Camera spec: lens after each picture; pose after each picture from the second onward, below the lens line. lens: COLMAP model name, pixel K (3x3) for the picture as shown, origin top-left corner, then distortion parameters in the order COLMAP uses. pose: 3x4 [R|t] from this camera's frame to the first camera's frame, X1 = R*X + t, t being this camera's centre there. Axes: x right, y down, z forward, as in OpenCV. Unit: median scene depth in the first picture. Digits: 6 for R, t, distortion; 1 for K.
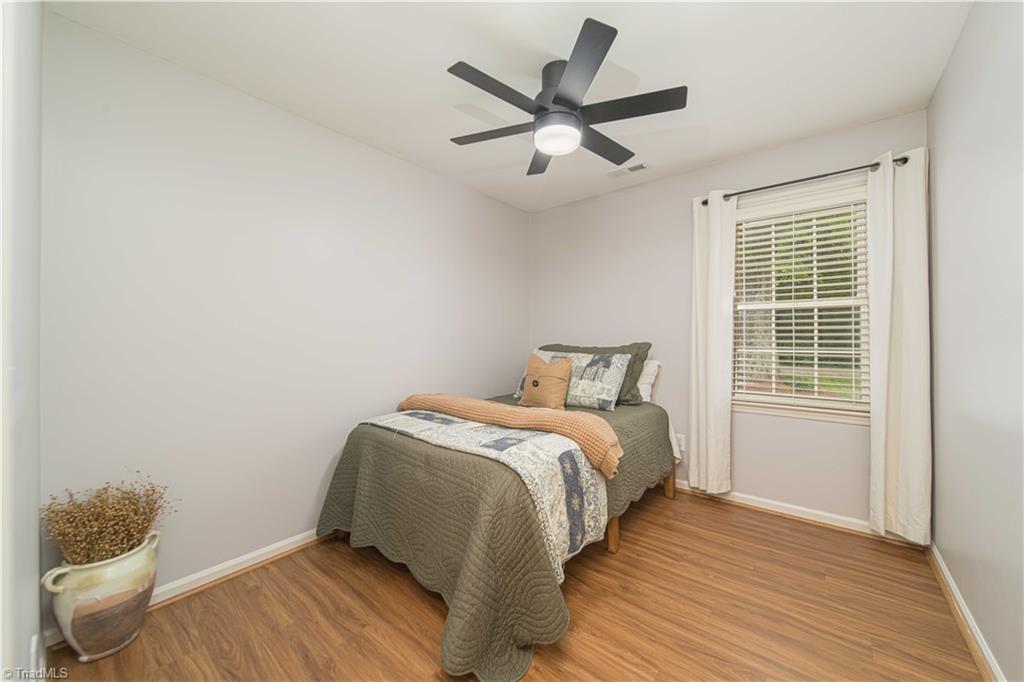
lens RADIAL K [[361.9, 0, 512.9], [0, 361.9, 342.8], [0, 0, 1]] dist [-0.000775, 0.000035]
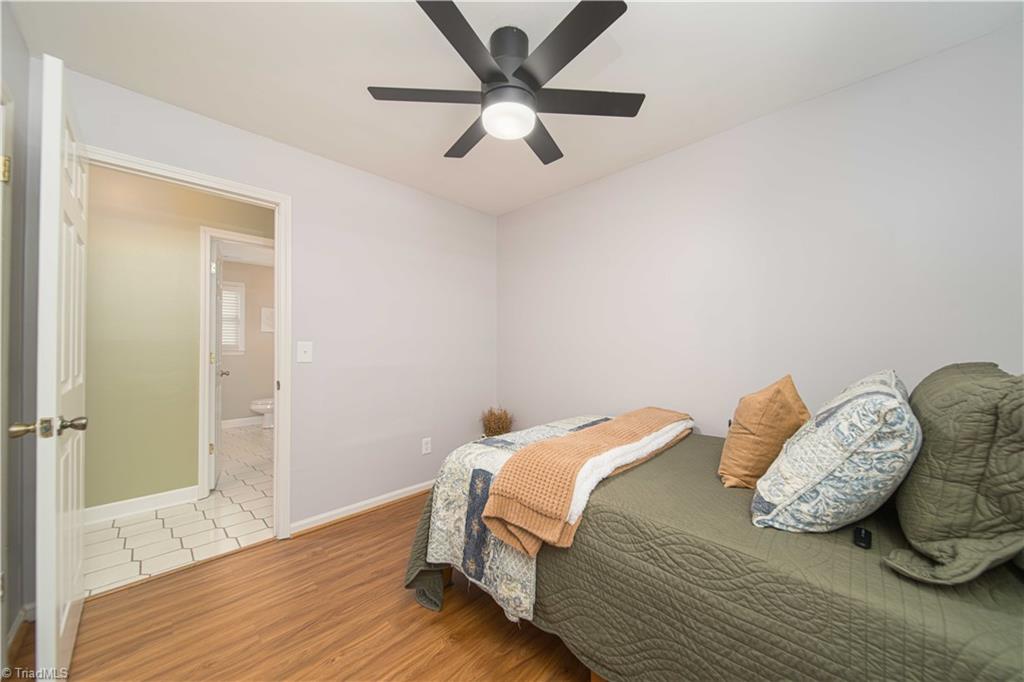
lens RADIAL K [[361.9, 0, 512.9], [0, 361.9, 342.8], [0, 0, 1]] dist [-0.000775, 0.000035]
pose [[-0.076843, -0.005504, -0.997028, 1.102744], [0.003067, 0.999979, -0.005757, -0.015799], [0.997038, -0.003501, -0.076824, 1.195279]]
